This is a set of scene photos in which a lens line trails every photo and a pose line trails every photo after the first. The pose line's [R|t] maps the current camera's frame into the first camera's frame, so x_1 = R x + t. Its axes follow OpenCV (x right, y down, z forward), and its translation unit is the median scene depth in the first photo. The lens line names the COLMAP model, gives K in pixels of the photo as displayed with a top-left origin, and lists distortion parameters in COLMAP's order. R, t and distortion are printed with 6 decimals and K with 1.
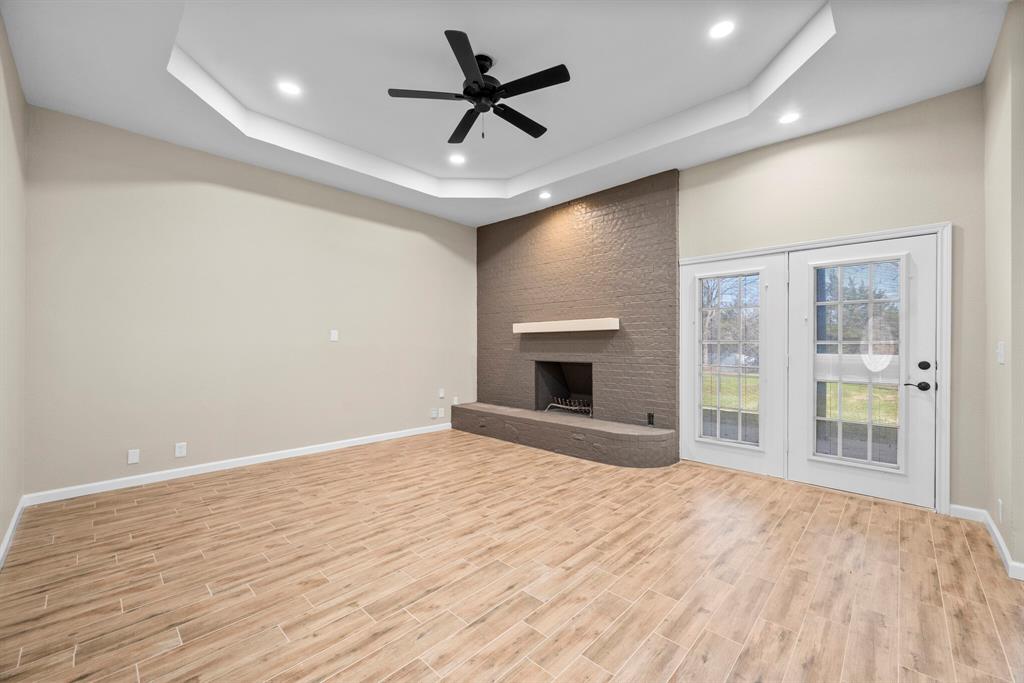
lens RADIAL K [[407.5, 0, 516.6], [0, 407.5, 343.7], [0, 0, 1]] dist [0.001268, 0.000533]
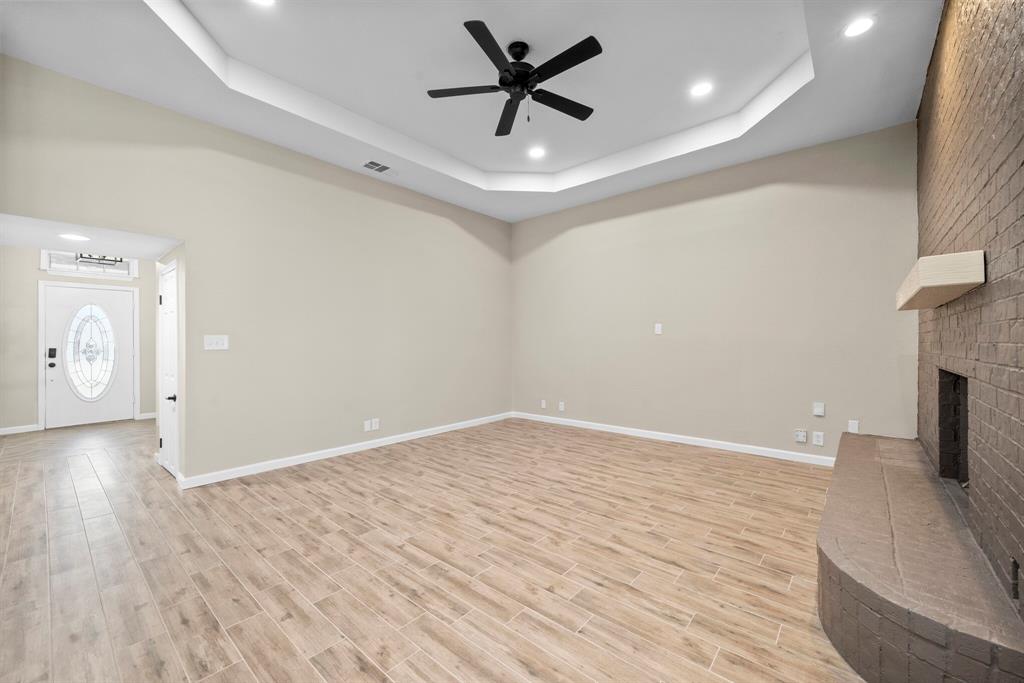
lens RADIAL K [[407.5, 0, 516.6], [0, 407.5, 343.1], [0, 0, 1]] dist [0.001268, 0.000533]
pose [[0.050538, -0.000061, -0.998722, 0.859833], [0.007559, 0.999971, 0.000321, 0.018532], [0.998694, -0.007565, 0.050537, 0.900268]]
